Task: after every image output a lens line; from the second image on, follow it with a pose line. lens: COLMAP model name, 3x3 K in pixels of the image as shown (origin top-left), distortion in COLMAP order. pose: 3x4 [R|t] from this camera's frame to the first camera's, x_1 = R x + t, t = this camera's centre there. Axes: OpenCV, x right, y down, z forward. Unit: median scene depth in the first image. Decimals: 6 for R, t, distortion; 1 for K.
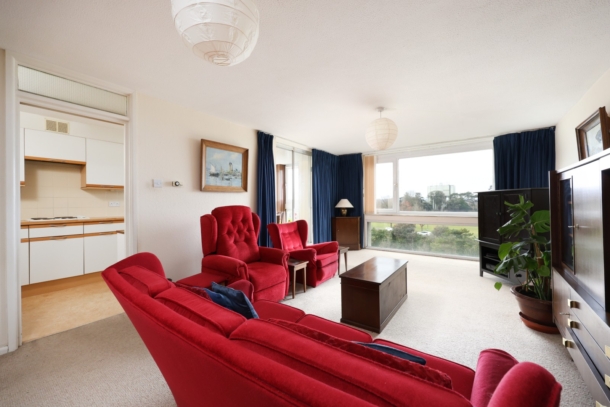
lens RADIAL K [[242.6, 0, 306.7], [0, 242.6, 203.5], [0, 0, 1]] dist [0.000294, -0.000075]
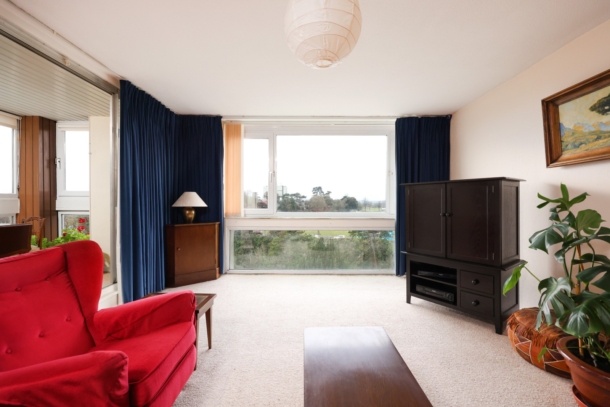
lens RADIAL K [[262.4, 0, 305.0], [0, 262.4, 203.5], [0, 0, 1]] dist [-0.000475, -0.000120]
pose [[0.812147, 0.004999, 0.583432, 0.016442], [-0.006211, 0.999981, 0.000078, 0.007497], [-0.583420, -0.003687, 0.812162, 0.356925]]
